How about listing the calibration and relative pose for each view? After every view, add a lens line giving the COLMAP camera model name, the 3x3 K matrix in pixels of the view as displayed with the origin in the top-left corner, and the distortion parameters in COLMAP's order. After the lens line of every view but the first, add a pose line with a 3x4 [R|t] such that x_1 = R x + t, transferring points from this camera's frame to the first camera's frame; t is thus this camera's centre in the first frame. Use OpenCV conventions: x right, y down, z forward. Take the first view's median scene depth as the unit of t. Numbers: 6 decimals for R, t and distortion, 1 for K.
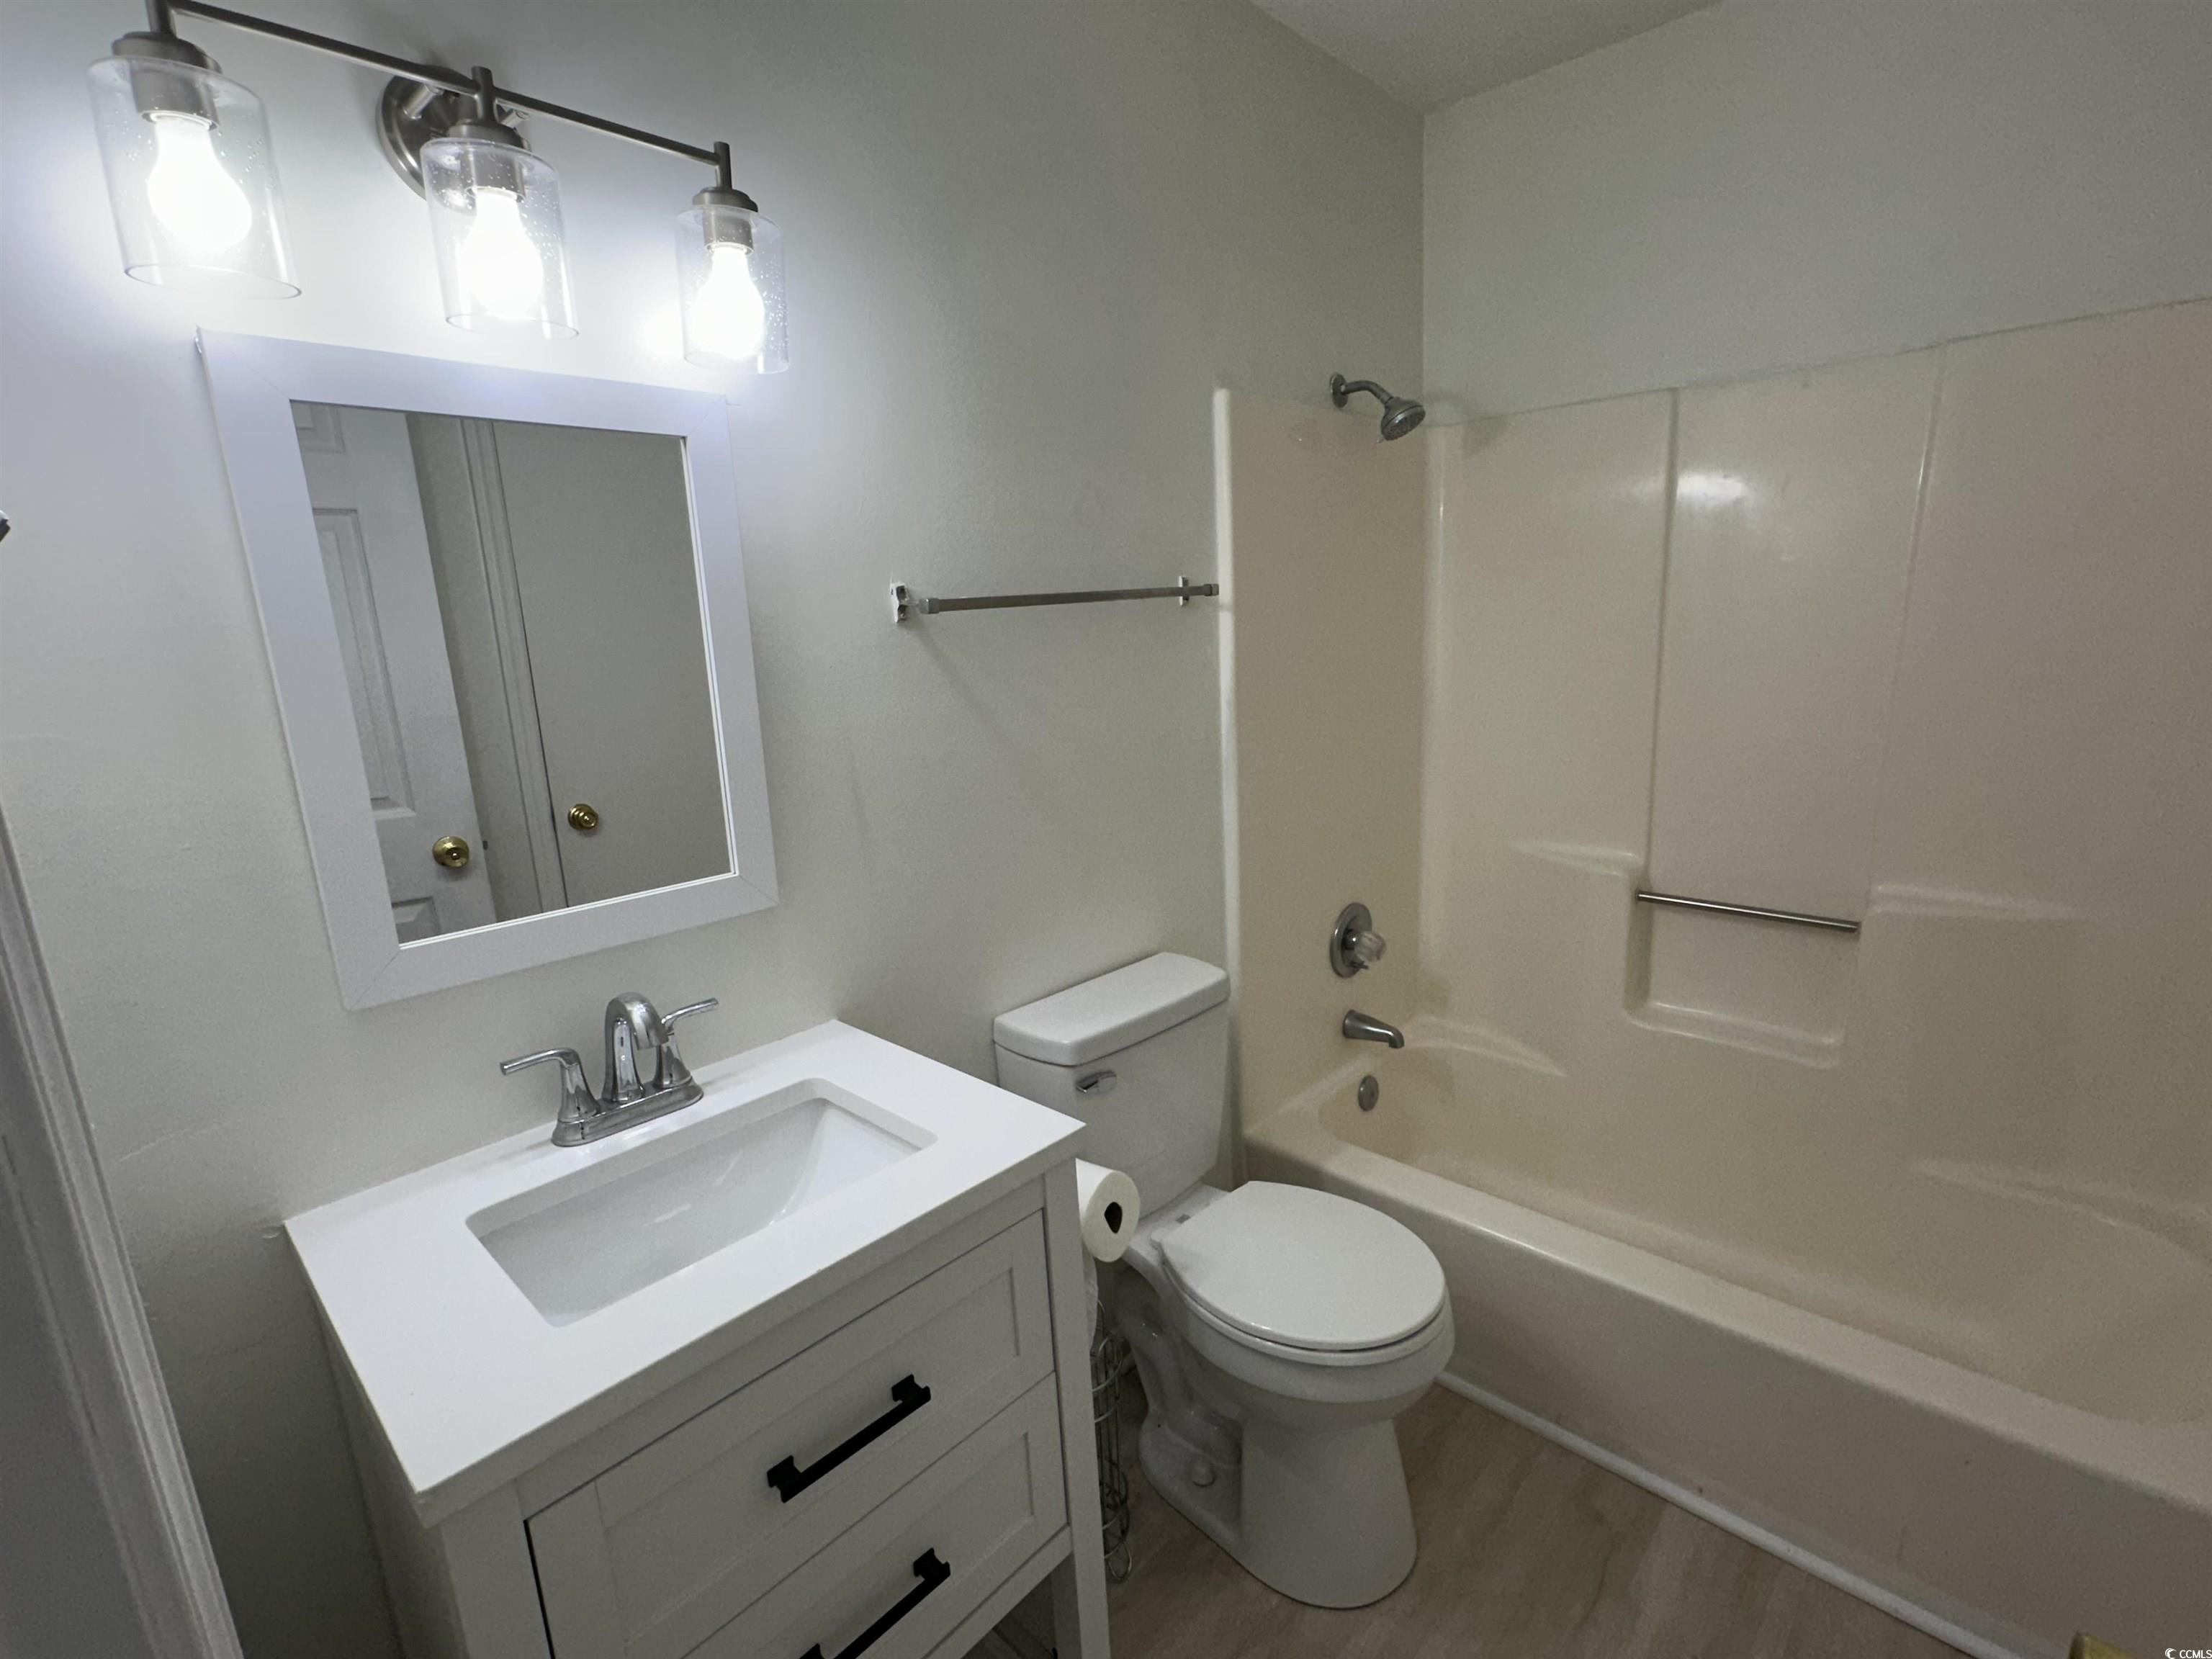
lens RADIAL K [[1030.4, 0, 1108.6], [0, 1030.4, 830.6], [0, 0, 1]] dist [-0.001455, 0.000450]
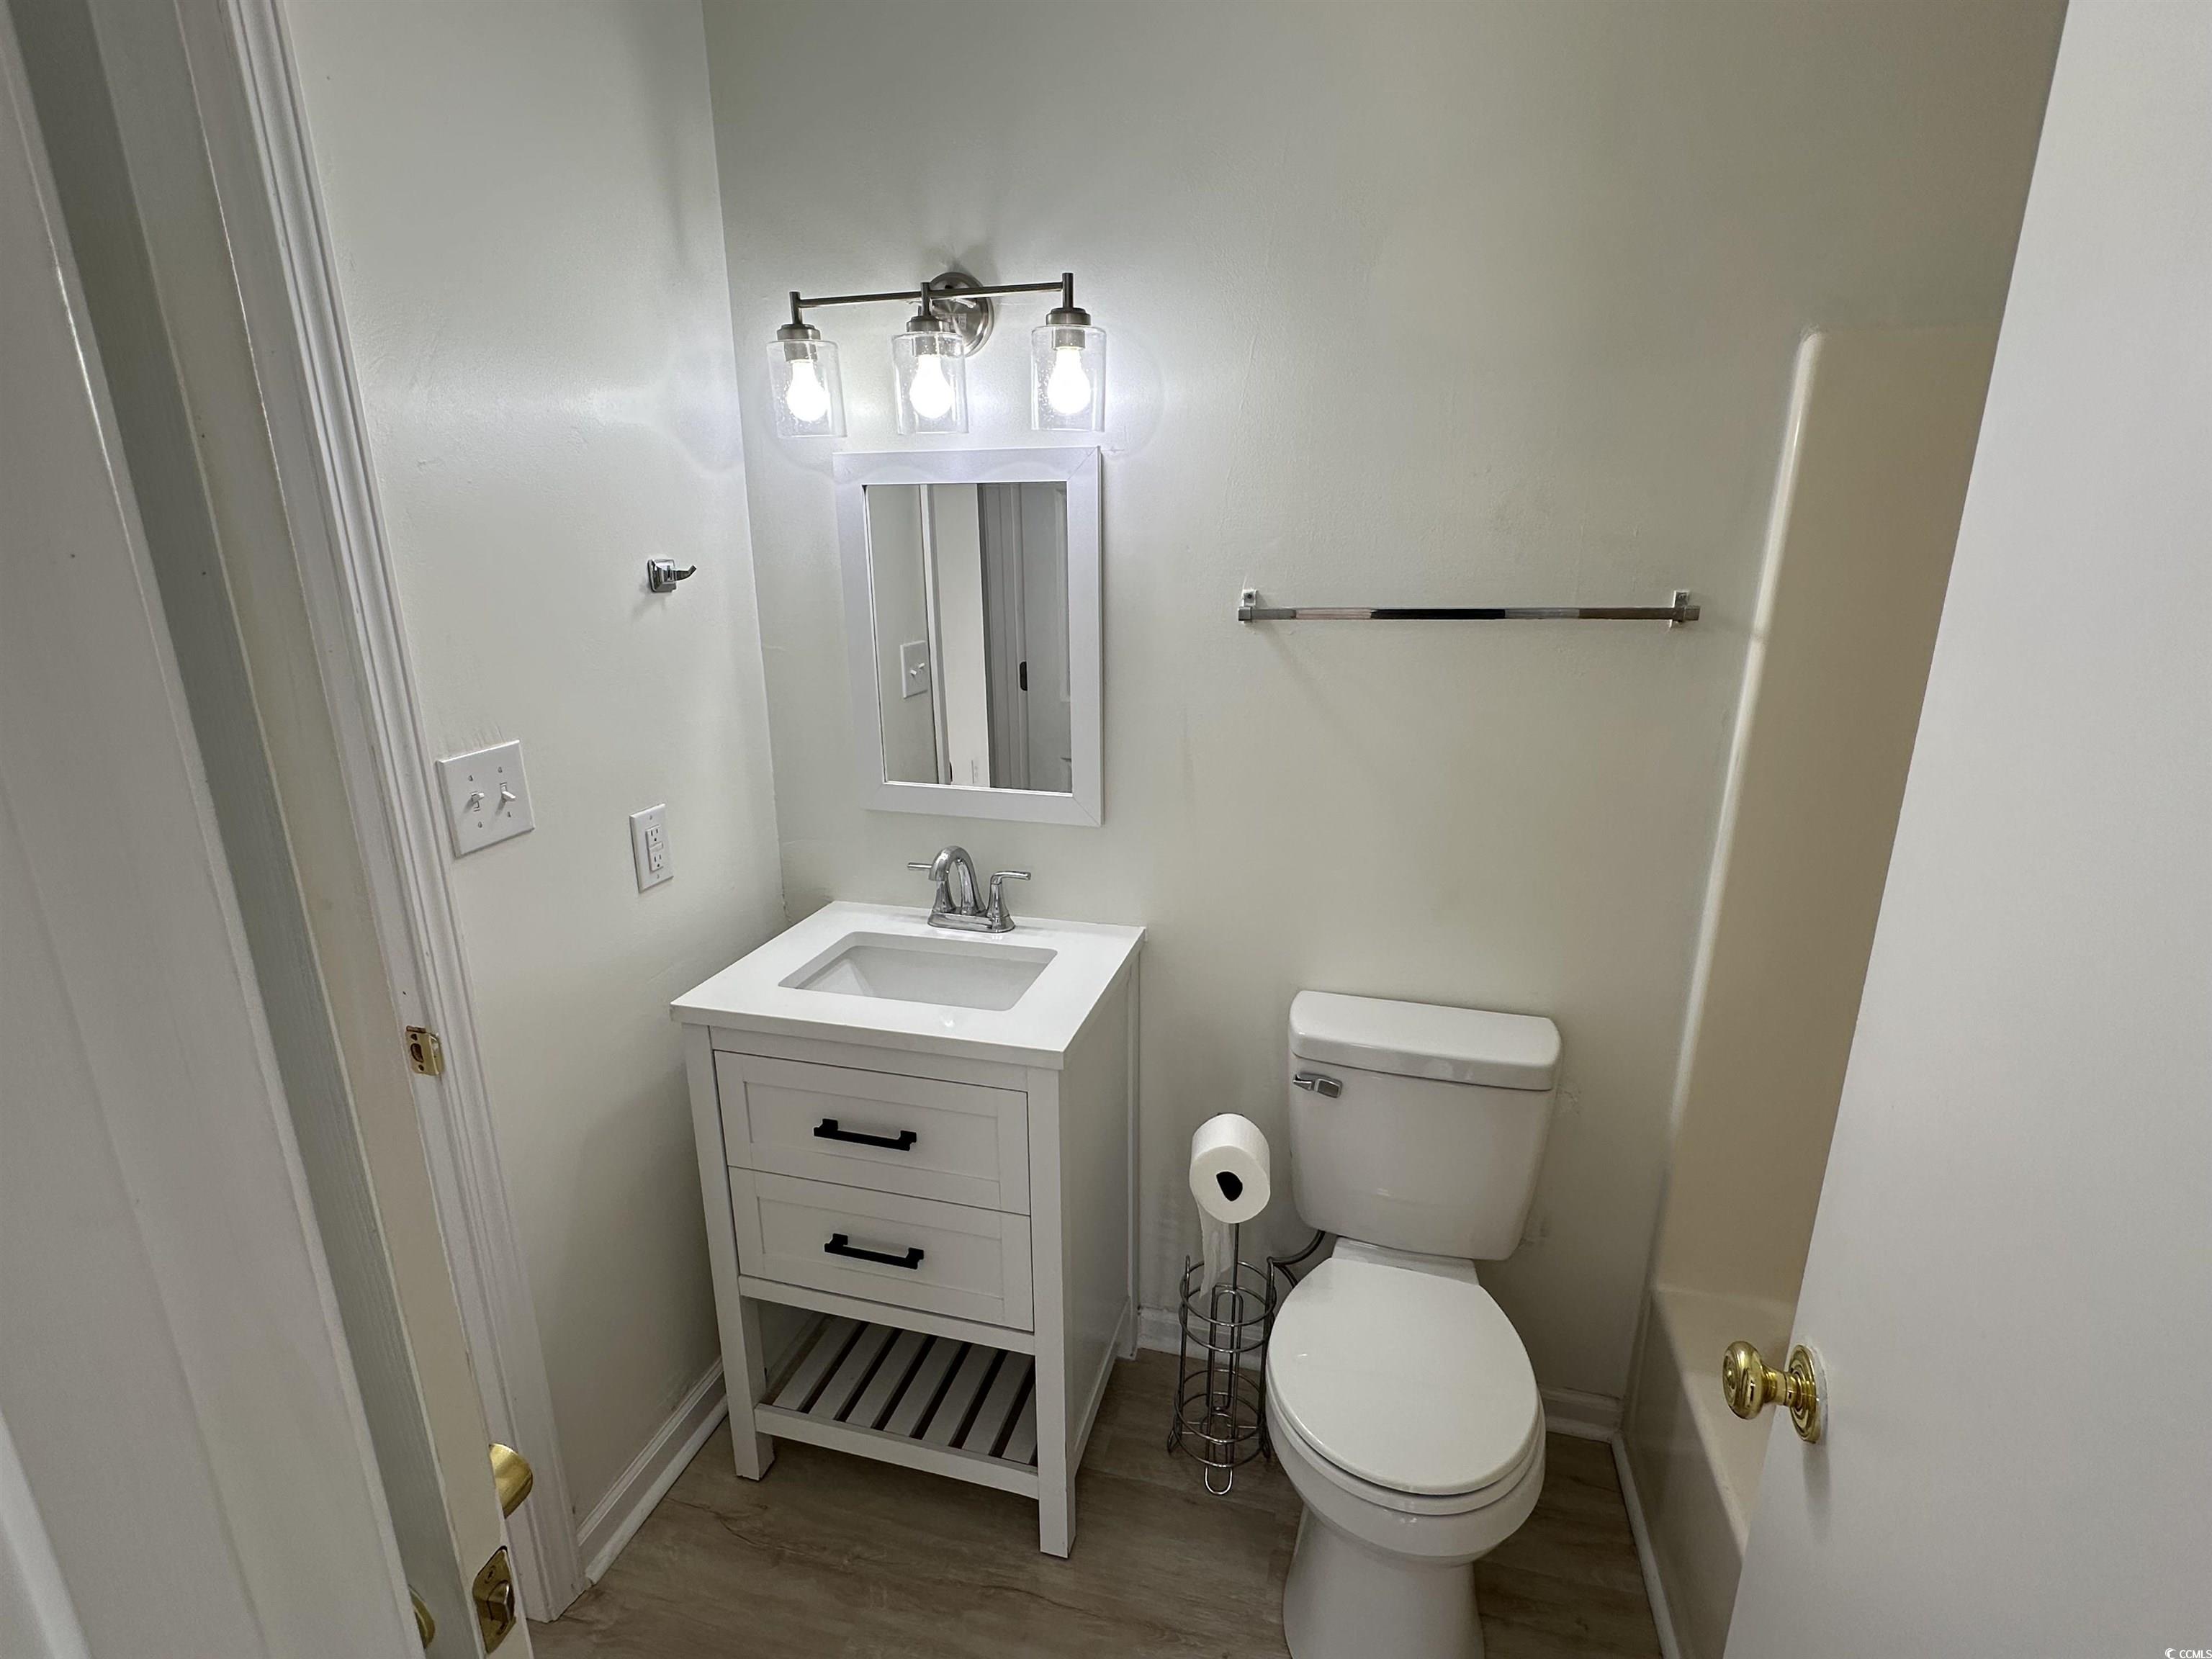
lens RADIAL K [[1030.4, 0, 1113.5], [0, 1030.4, 836.7], [0, 0, 1]] dist [-0.001455, 0.000450]
pose [[0.472410, 0.281903, -0.835080, 0.963555], [-0.202862, 0.956810, 0.208236, -0.236814], [0.857715, 0.071033, 0.509194, 0.386903]]
